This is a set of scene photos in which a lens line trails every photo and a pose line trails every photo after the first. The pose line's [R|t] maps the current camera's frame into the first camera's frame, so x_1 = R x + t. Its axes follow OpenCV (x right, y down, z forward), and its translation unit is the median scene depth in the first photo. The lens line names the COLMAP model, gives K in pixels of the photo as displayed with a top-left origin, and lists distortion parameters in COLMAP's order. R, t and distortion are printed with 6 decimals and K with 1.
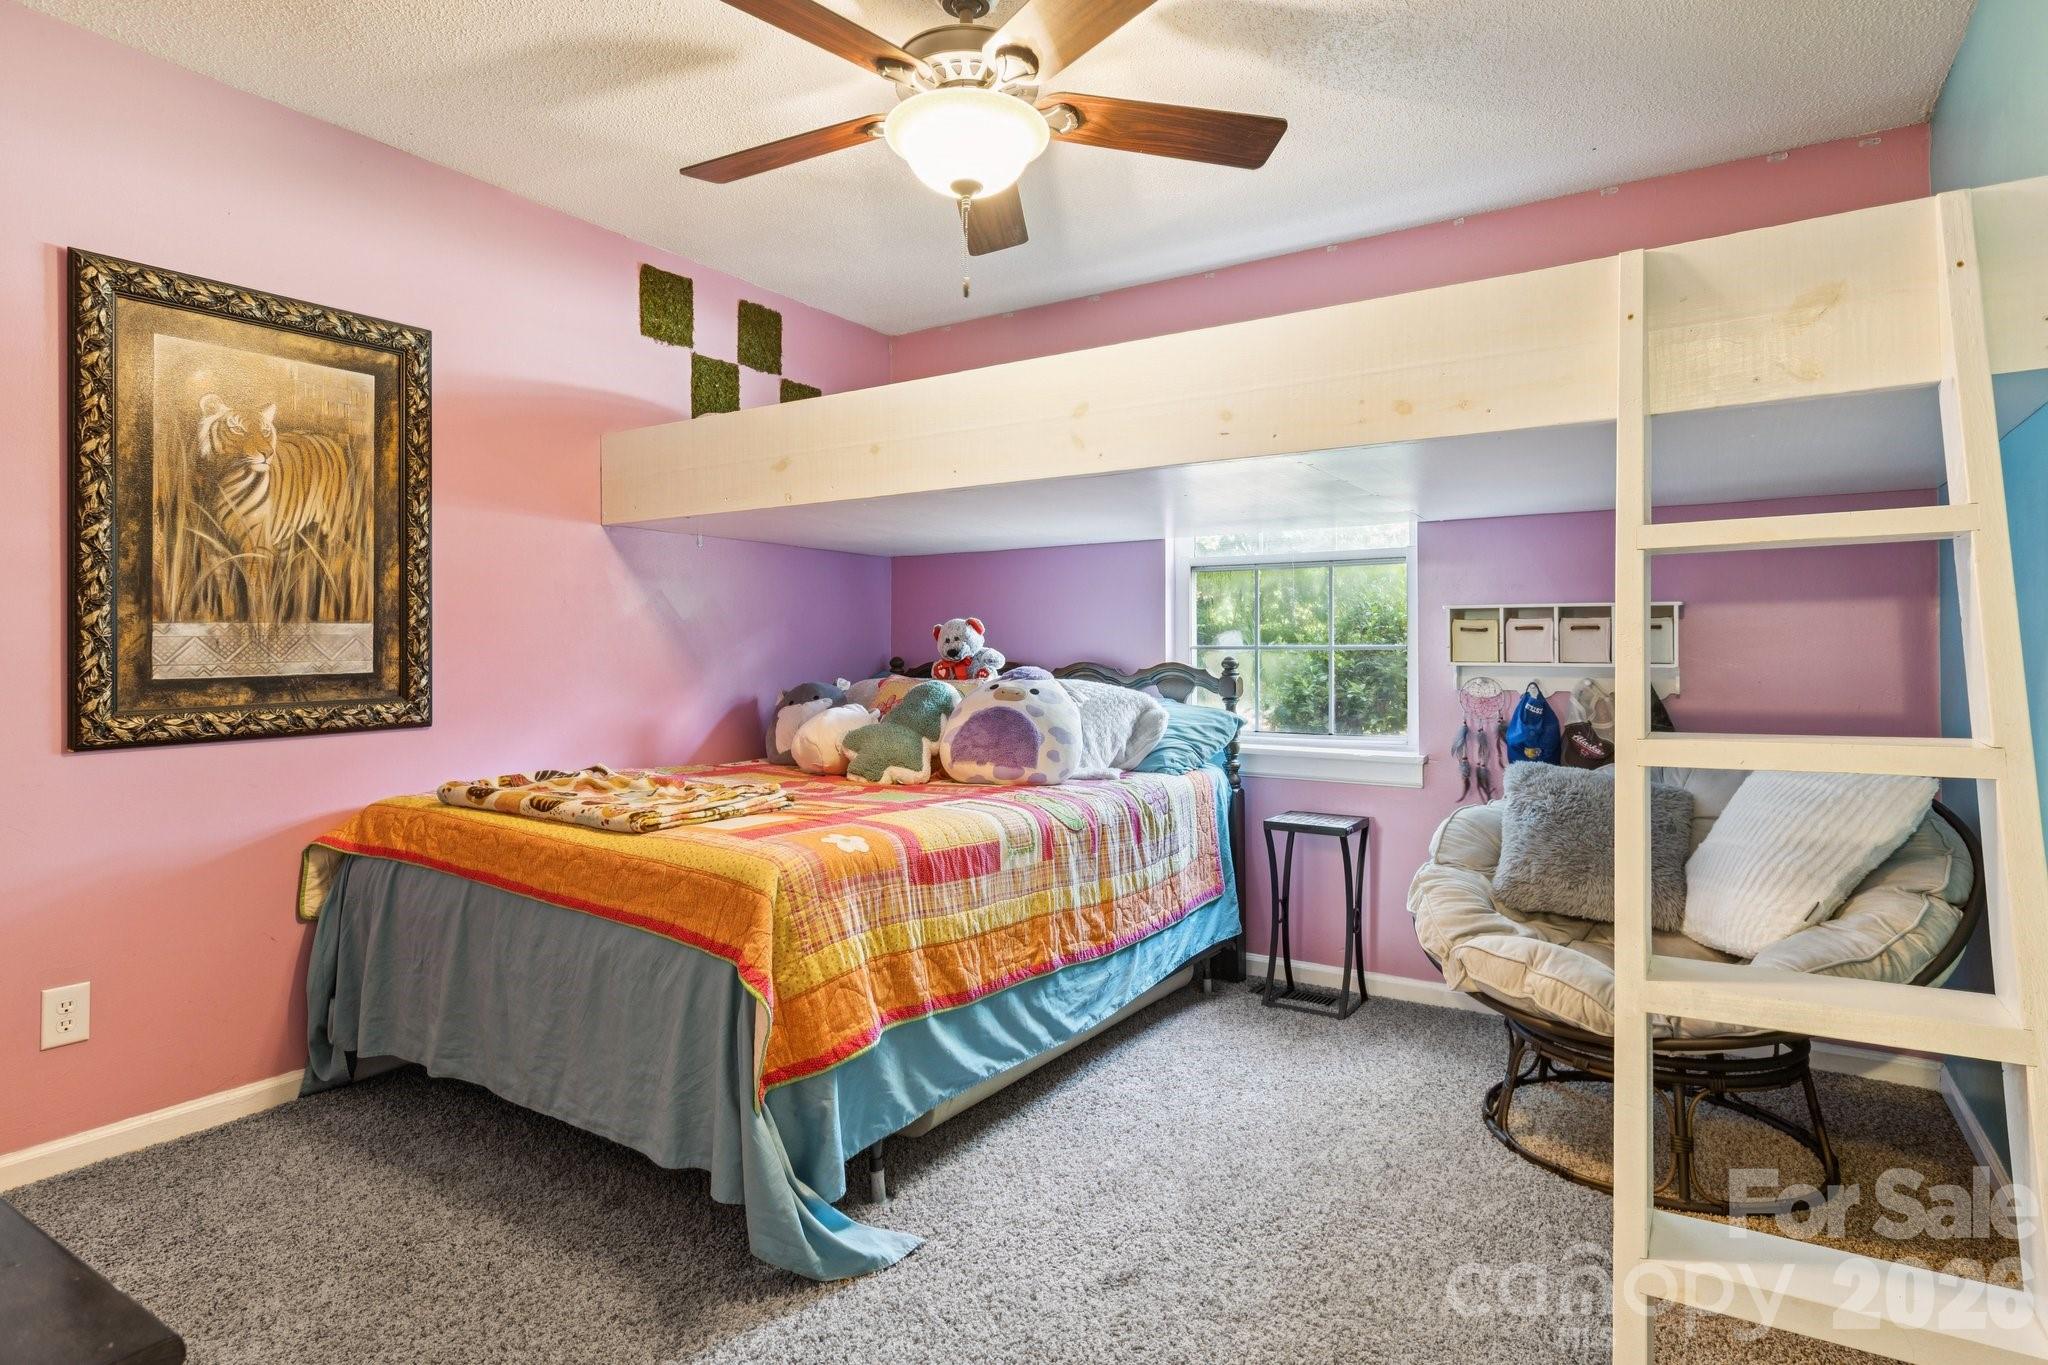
lens RADIAL K [[1103.7, 0, 1024.1], [0, 1103.7, 635.1], [0, 0, 1]] dist [-0.000511, 0.000030]
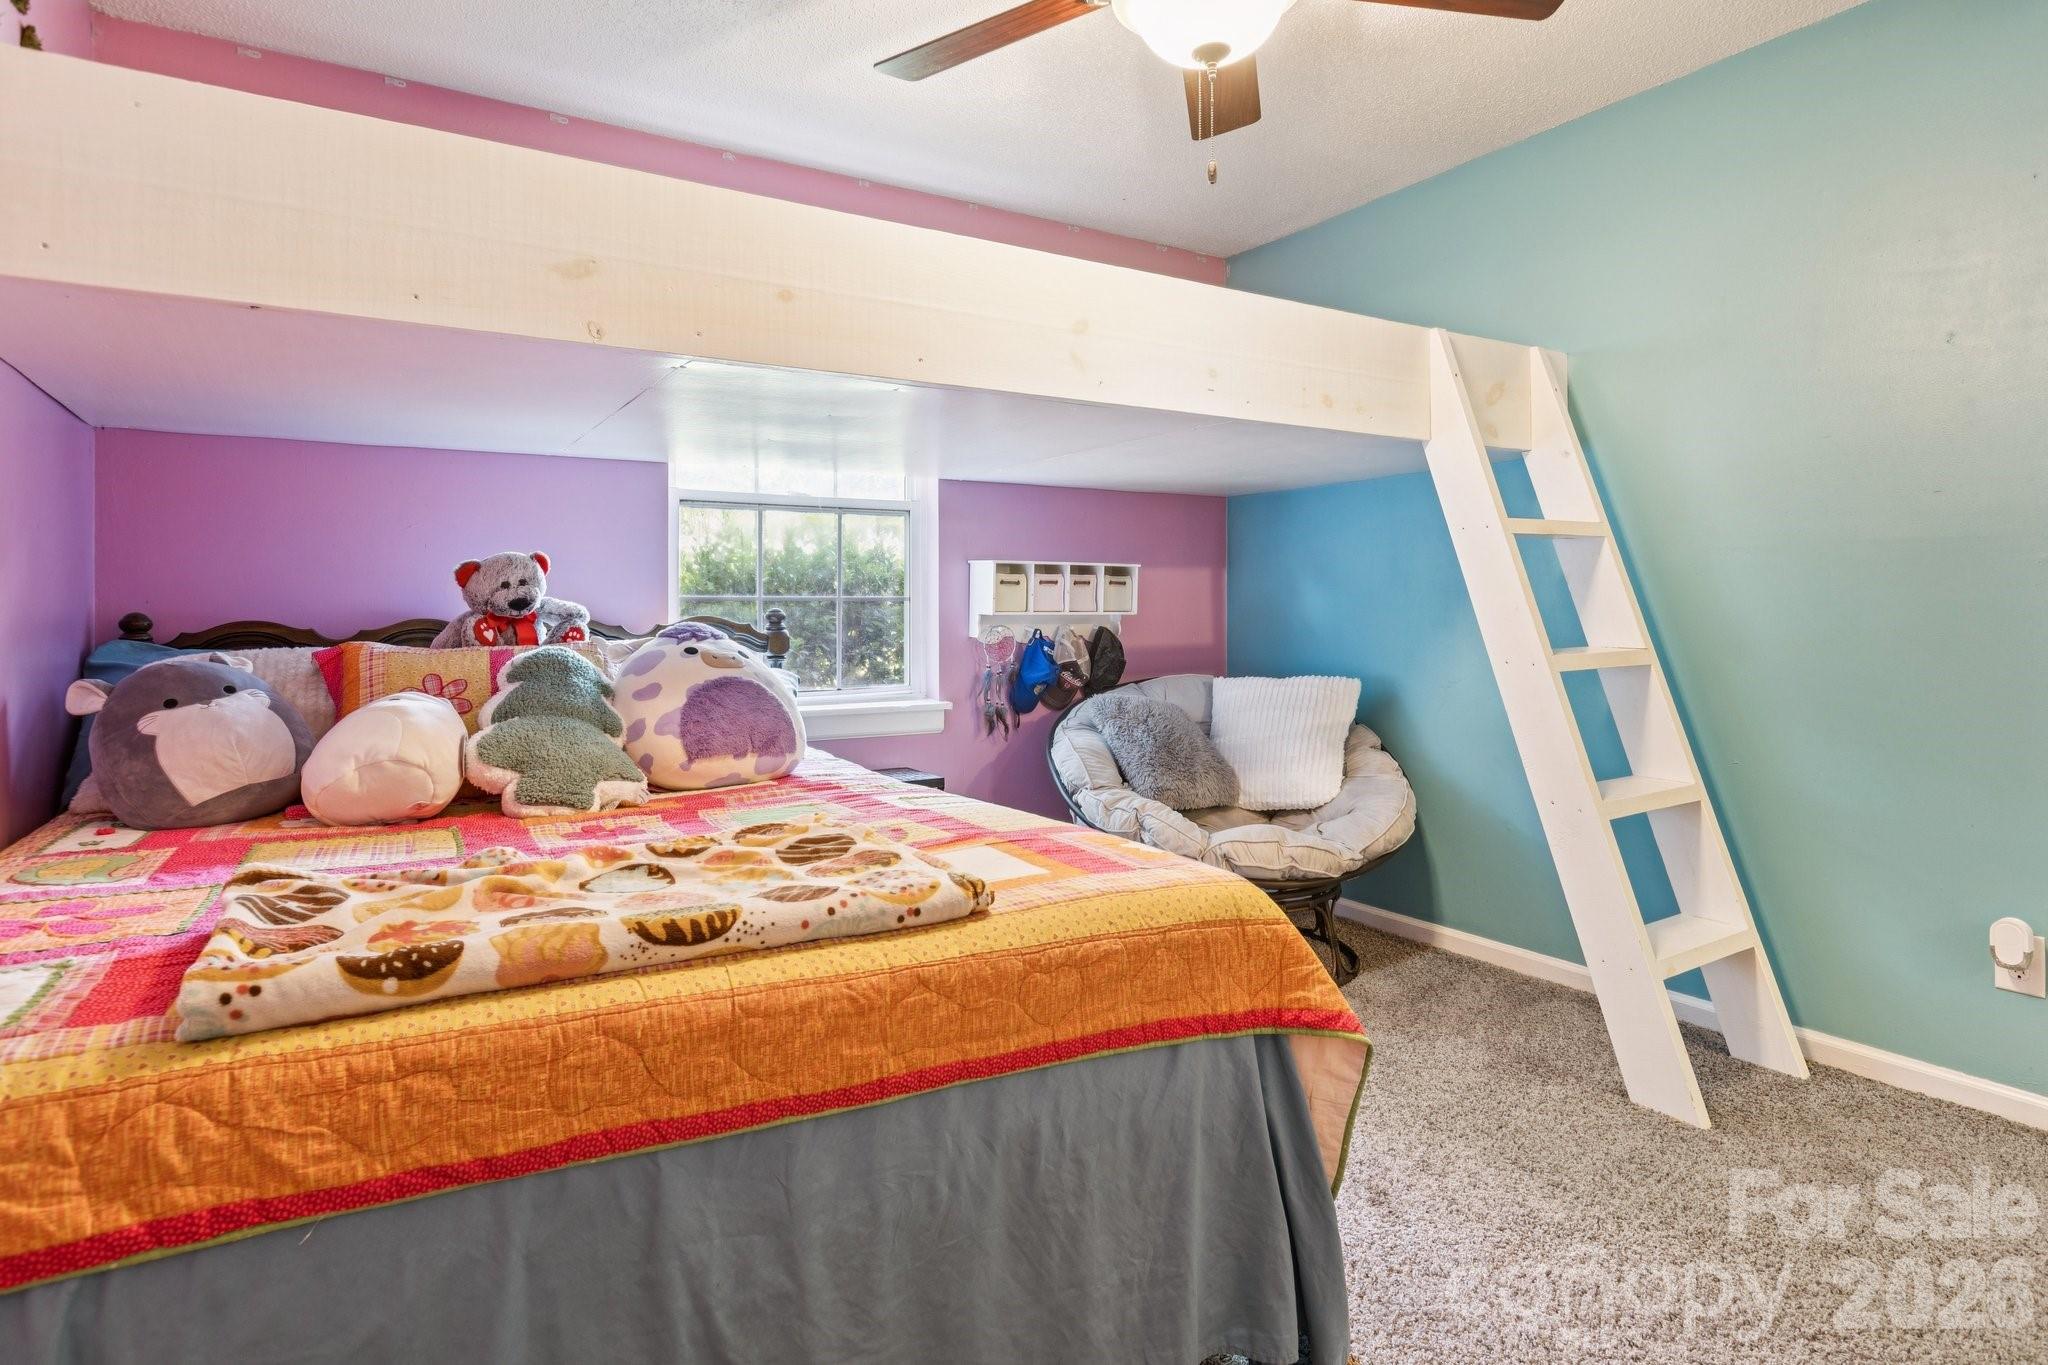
lens RADIAL K [[1102.8, 0, 1024.7], [0, 1102.8, 606.1], [0, 0, 1]] dist [0.000813, 0.000034]
pose [[0.417730, -0.000608, 0.908571, -0.617831], [-0.009828, 0.999938, 0.005188, 0.012889], [-0.908518, -0.011097, 0.417698, 0.535830]]
